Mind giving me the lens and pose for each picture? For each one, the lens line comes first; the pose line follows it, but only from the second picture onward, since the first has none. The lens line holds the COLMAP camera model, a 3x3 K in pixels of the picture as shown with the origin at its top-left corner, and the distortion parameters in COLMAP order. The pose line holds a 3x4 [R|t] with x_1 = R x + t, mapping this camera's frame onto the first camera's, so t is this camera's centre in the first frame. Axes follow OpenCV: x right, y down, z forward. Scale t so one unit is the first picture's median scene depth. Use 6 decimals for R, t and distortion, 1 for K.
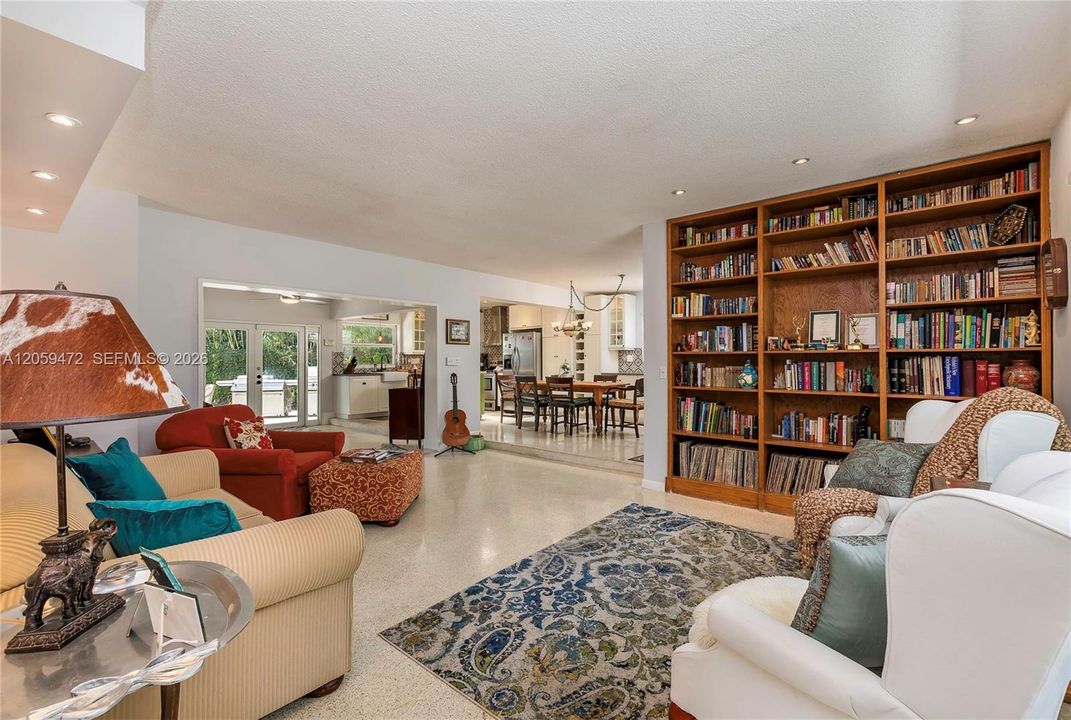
lens RADIAL K [[460.0, 0, 539.4], [0, 460.0, 359.4], [0, 0, 1]] dist [0.000157, -0.000077]
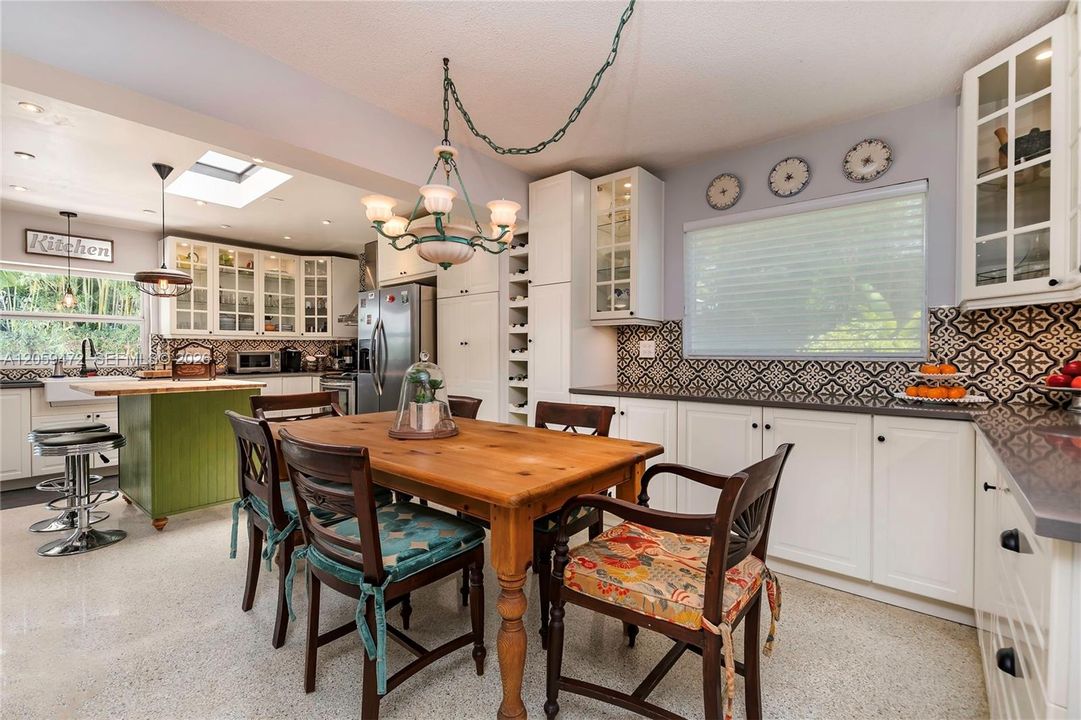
lens RADIAL K [[461.1, 0, 540.5], [0, 461.1, 360.0], [0, 0, 1]] dist [-0.000403, -0.000022]
pose [[0.999975, 0.006919, -0.001488, 0.107484], [-0.006895, 0.999857, 0.015466, 0.001577], [0.001595, -0.015456, 0.999879, 0.611396]]
